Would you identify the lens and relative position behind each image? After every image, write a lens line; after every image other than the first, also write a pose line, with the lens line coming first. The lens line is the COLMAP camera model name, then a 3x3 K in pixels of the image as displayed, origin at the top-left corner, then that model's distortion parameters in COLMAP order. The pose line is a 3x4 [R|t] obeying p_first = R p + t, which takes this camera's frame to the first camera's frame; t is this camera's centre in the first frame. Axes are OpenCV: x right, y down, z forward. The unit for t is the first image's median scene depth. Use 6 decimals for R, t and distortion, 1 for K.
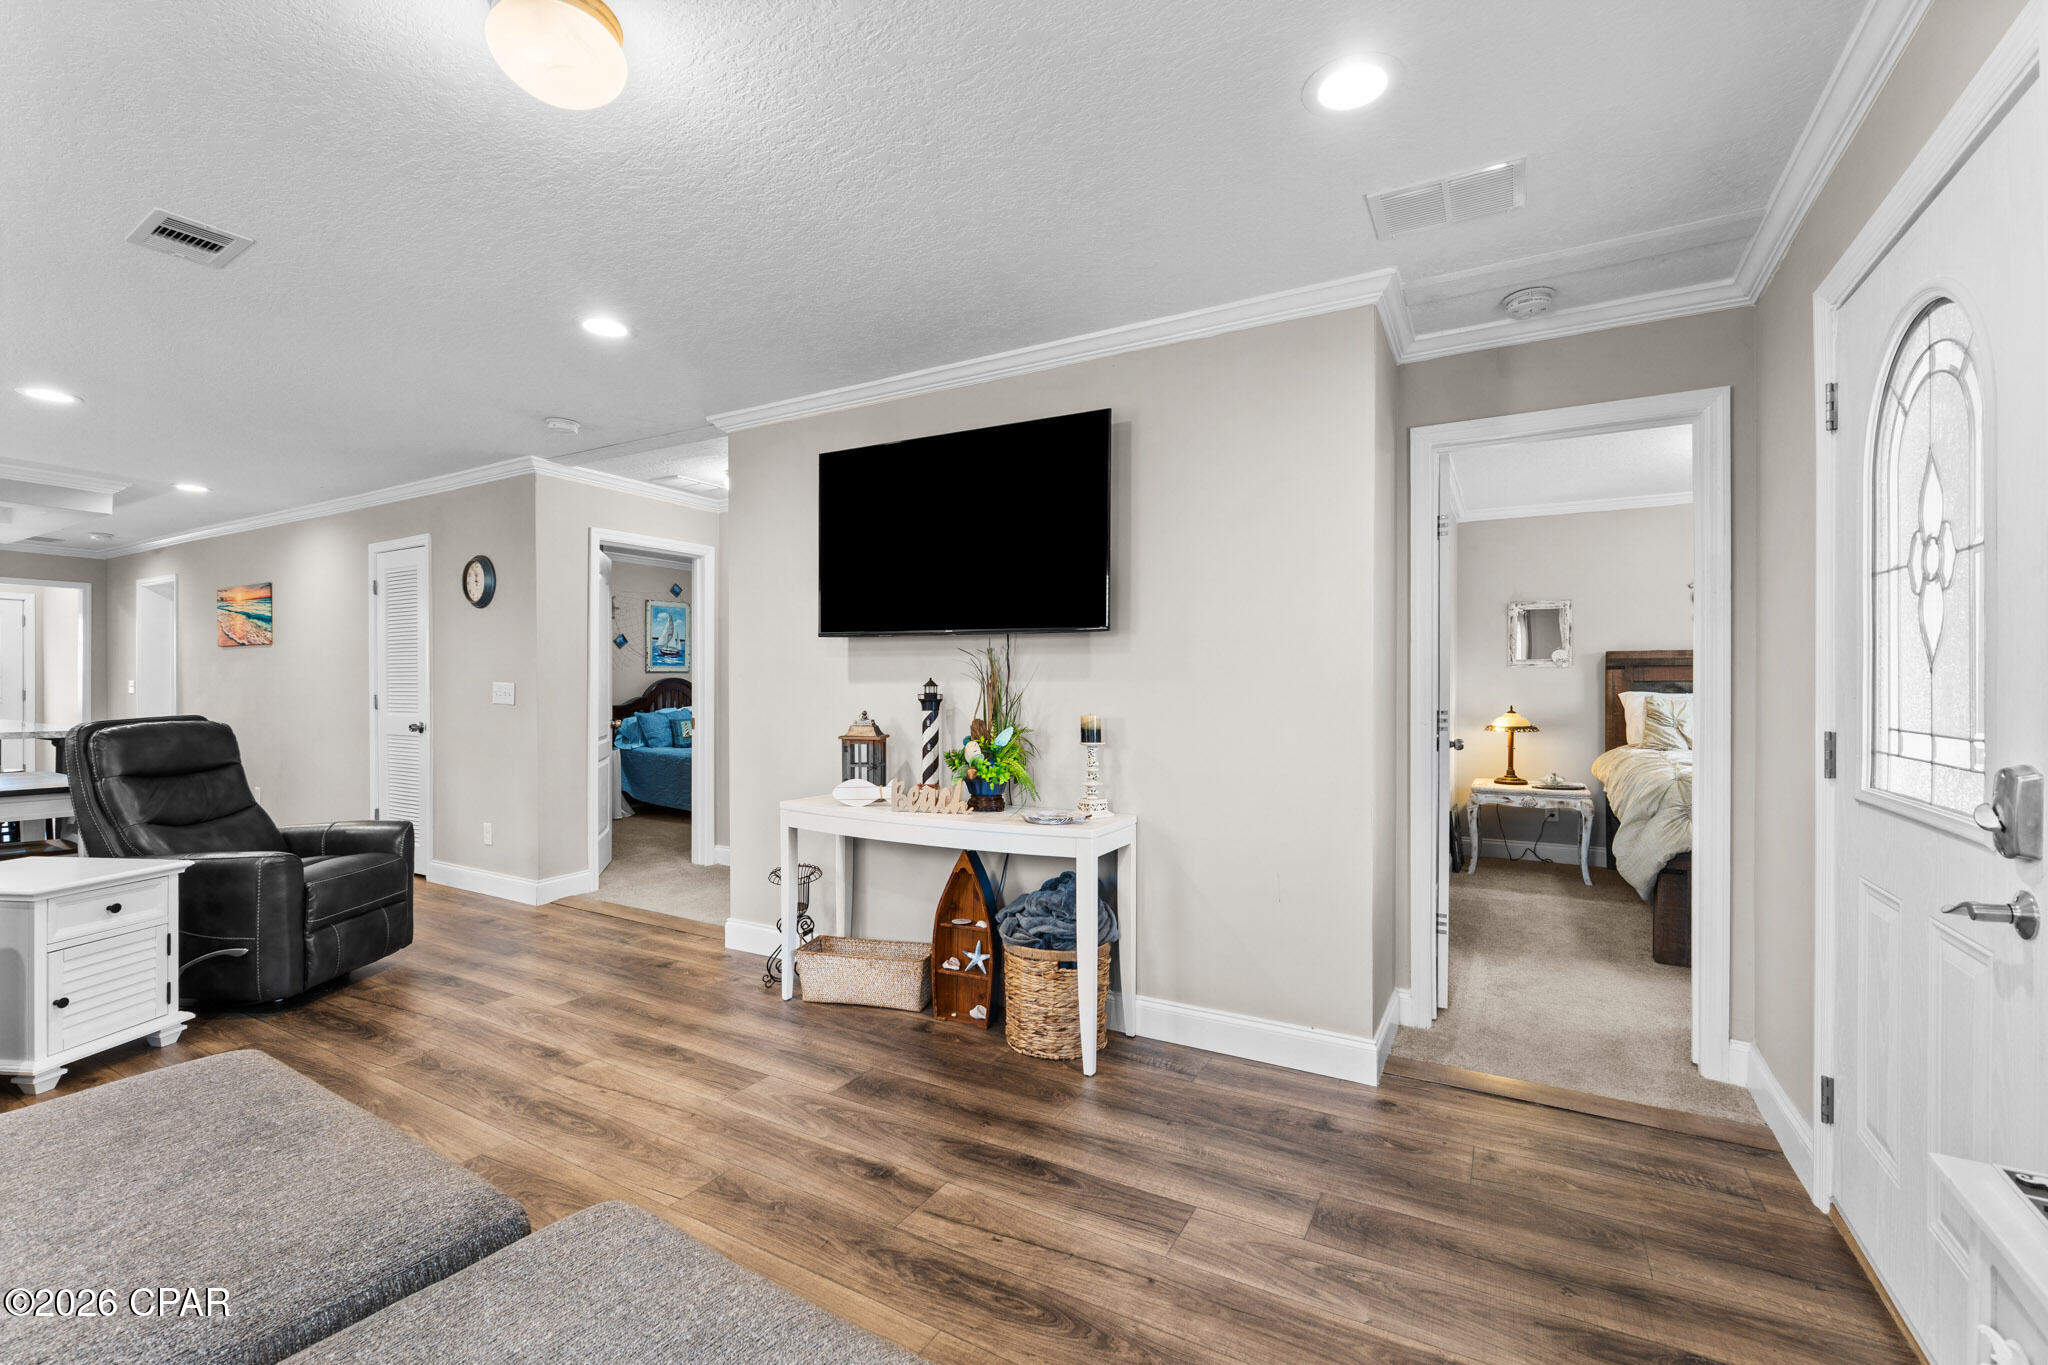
lens RADIAL K [[876.8, 0, 1023.3], [0, 876.8, 668.7], [0, 0, 1]] dist [-0.002899, -0.001168]
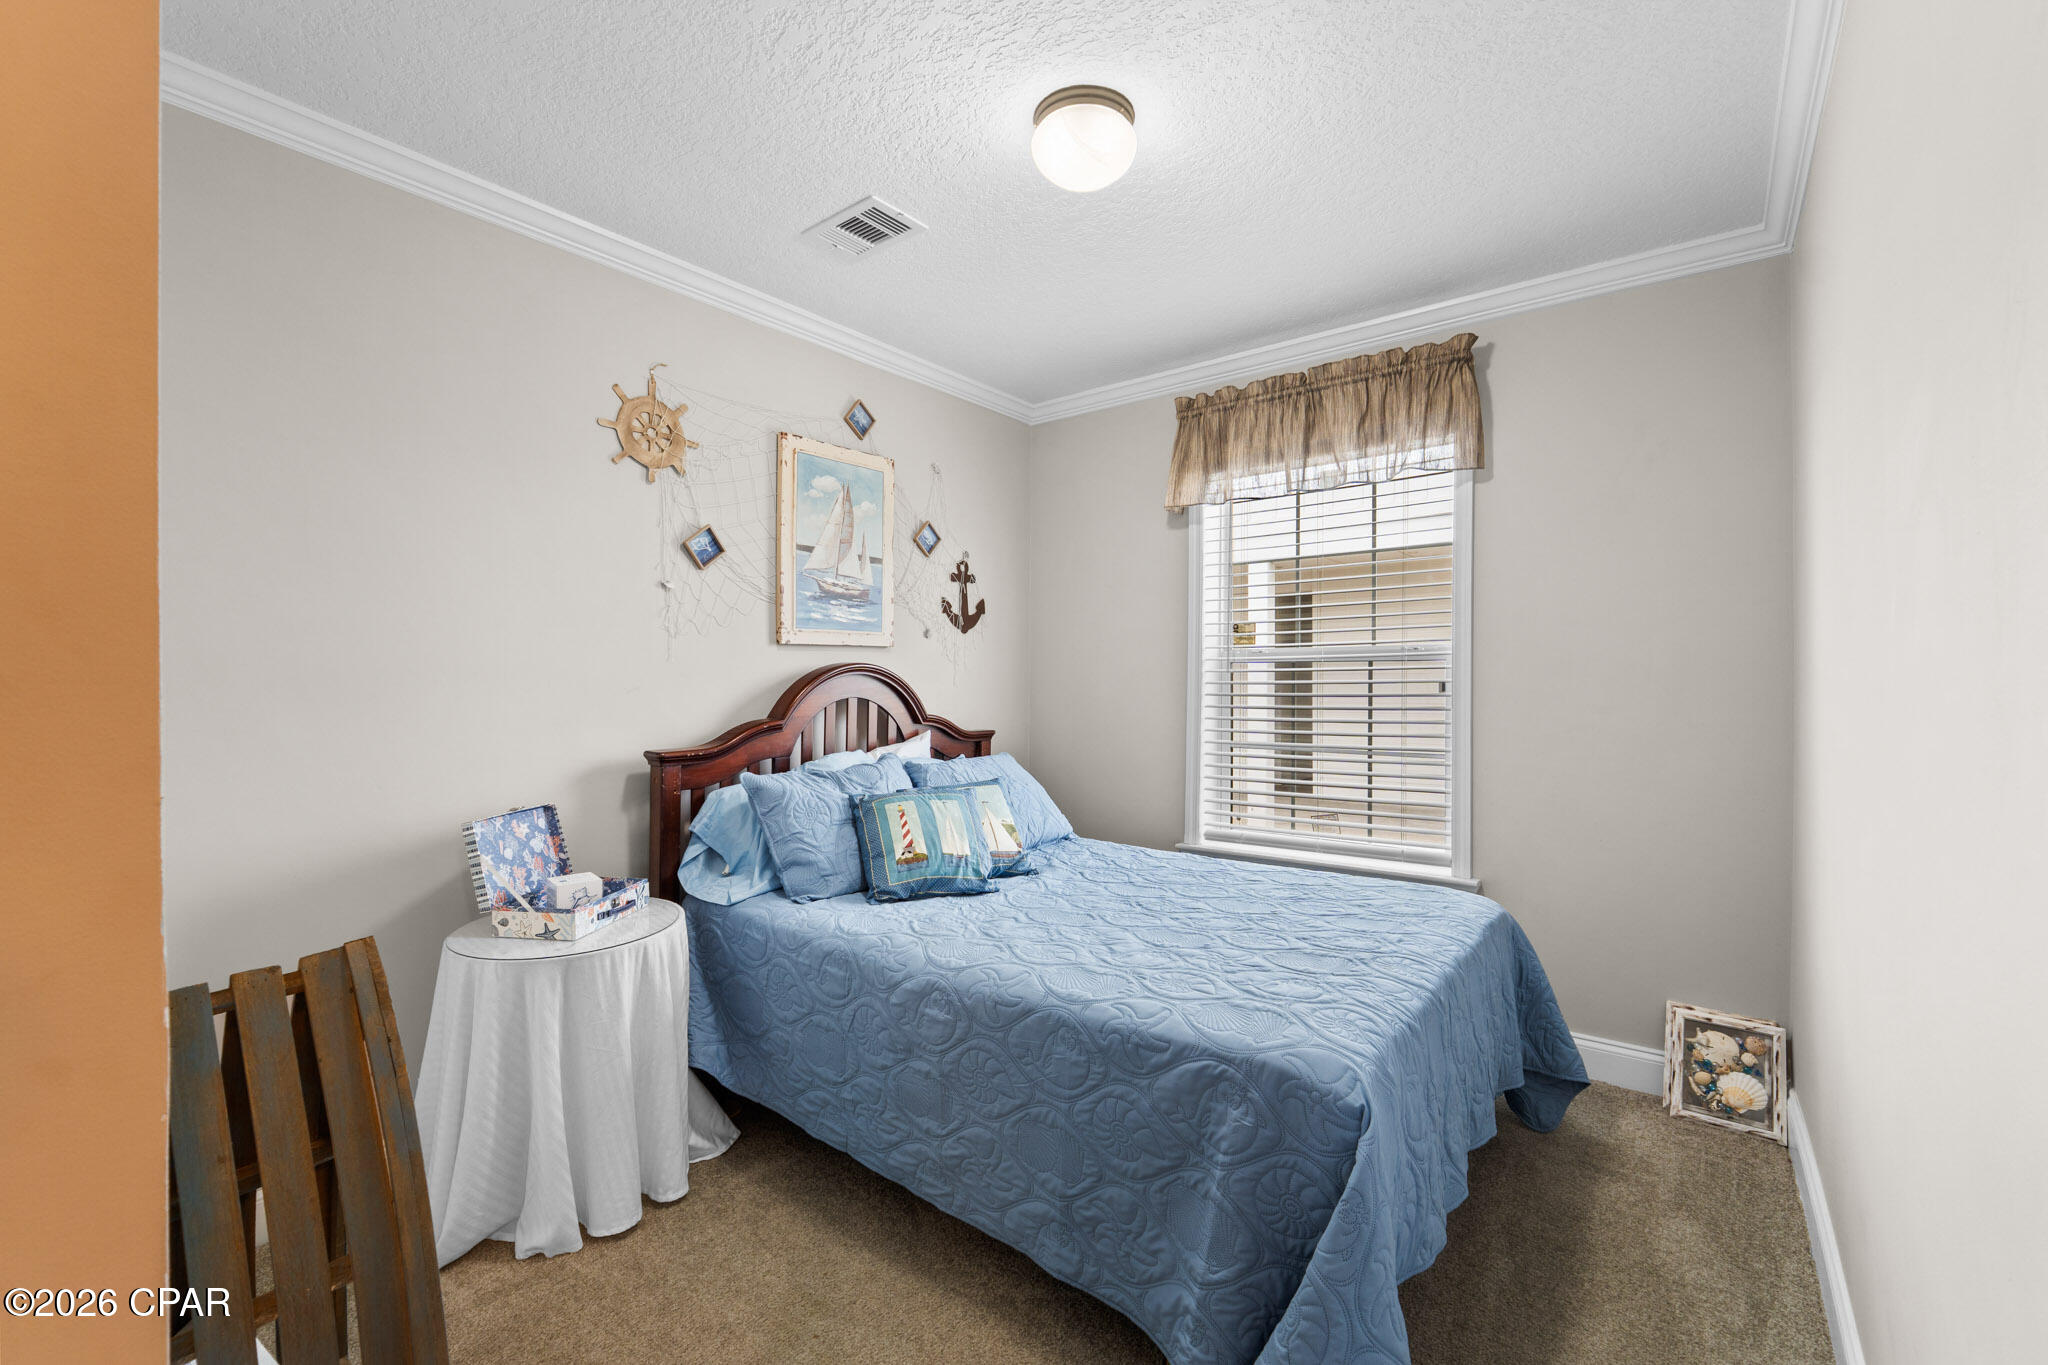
lens RADIAL K [[876.8, 0, 1028.1], [0, 876.8, 676.4], [0, 0, 1]] dist [-0.002899, -0.001168]
pose [[0.987739, -0.000974, -0.156113, -0.285924], [0.003931, 0.999819, 0.018634, 0.010700], [0.156066, -0.019019, 0.987563, 0.687947]]
